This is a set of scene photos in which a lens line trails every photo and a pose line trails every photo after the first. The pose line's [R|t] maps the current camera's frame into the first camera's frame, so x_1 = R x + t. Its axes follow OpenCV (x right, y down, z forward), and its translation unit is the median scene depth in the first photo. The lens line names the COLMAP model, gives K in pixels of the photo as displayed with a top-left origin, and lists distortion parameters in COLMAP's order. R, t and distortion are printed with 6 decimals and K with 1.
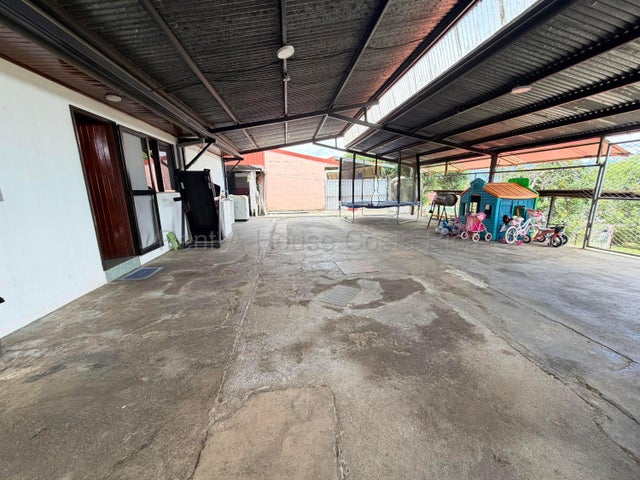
lens RADIAL K [[255.6, 0, 317.9], [0, 255.6, 239.7], [0, 0, 1]] dist [-0.001244, -0.000228]
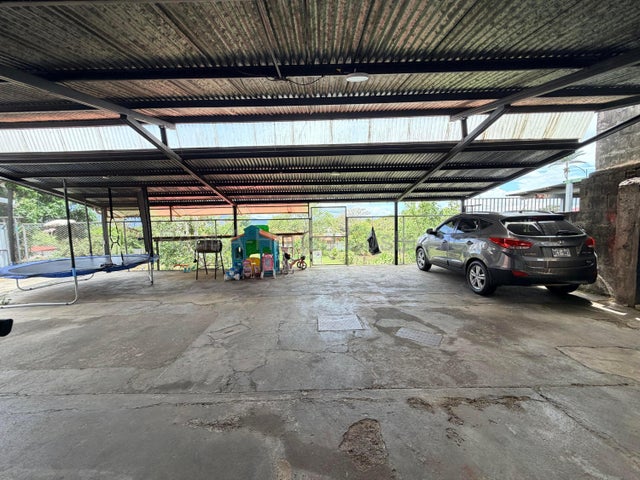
lens RADIAL K [[255.6, 0, 317.9], [0, 255.6, 239.7], [0, 0, 1]] dist [-0.001244, -0.000228]
pose [[0.118279, -0.057555, 0.991311, -0.938551], [0.215769, 0.975955, 0.030919, -0.285386], [-0.969254, 0.210237, 0.127854, 1.108745]]
